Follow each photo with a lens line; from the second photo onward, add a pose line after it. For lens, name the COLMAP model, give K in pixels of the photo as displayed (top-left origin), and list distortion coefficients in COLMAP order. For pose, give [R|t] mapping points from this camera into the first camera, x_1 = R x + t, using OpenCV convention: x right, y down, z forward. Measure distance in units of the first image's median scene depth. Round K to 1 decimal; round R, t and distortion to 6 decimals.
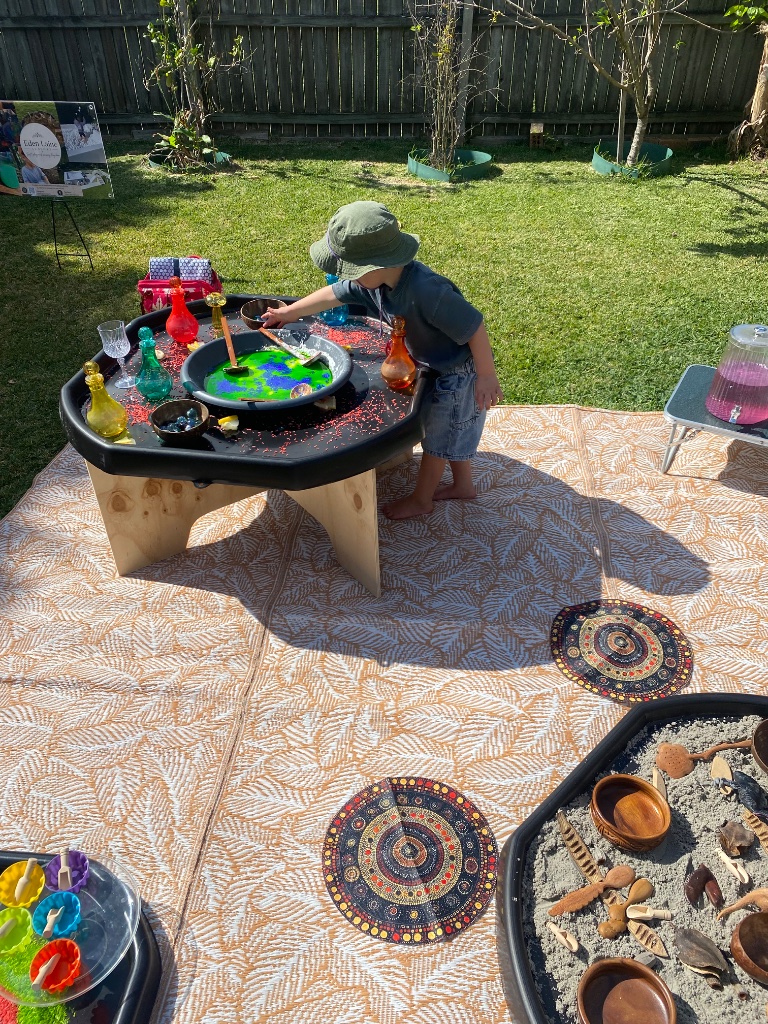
lens RADIAL K [[778.8, 0, 384.4], [0, 778.8, 507.2], [0, 0, 1]] dist [0.023040, -0.004745]
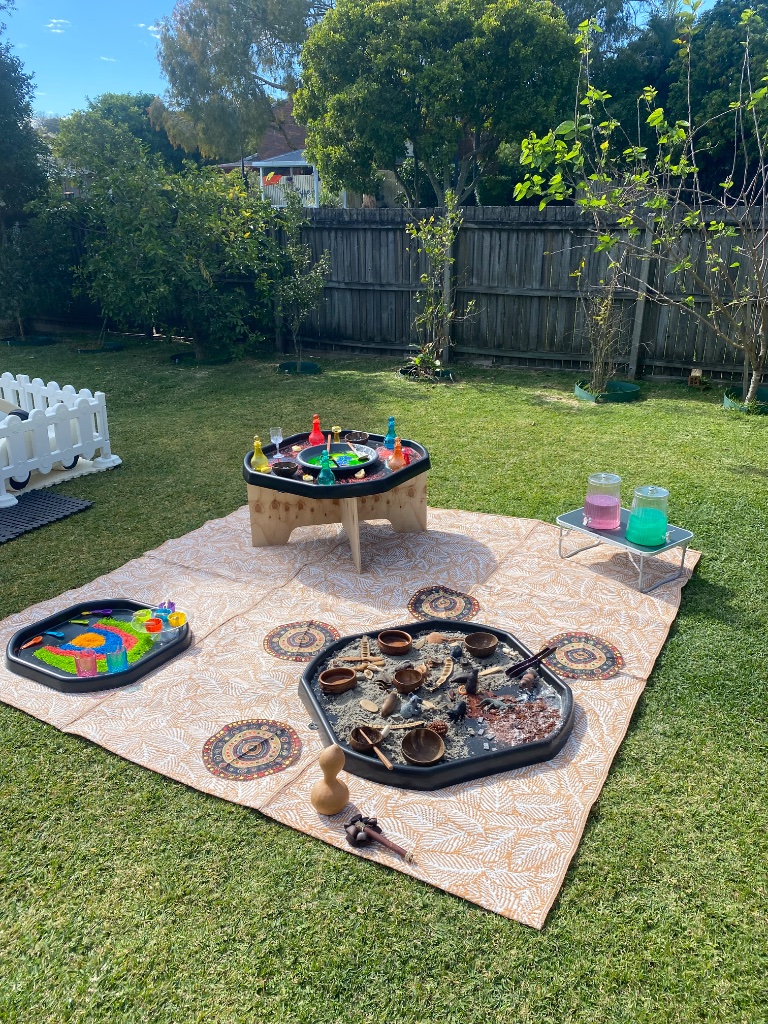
lens RADIAL K [[778.8, 0, 387.2], [0, 778.8, 515.0], [0, 0, 1]] dist [0.023040, -0.004745]
pose [[0.918348, 0.146111, -0.367816, 1.040546], [-0.233845, 0.950106, -0.206435, 0.501766], [0.319302, 0.275591, 0.906695, -1.080242]]
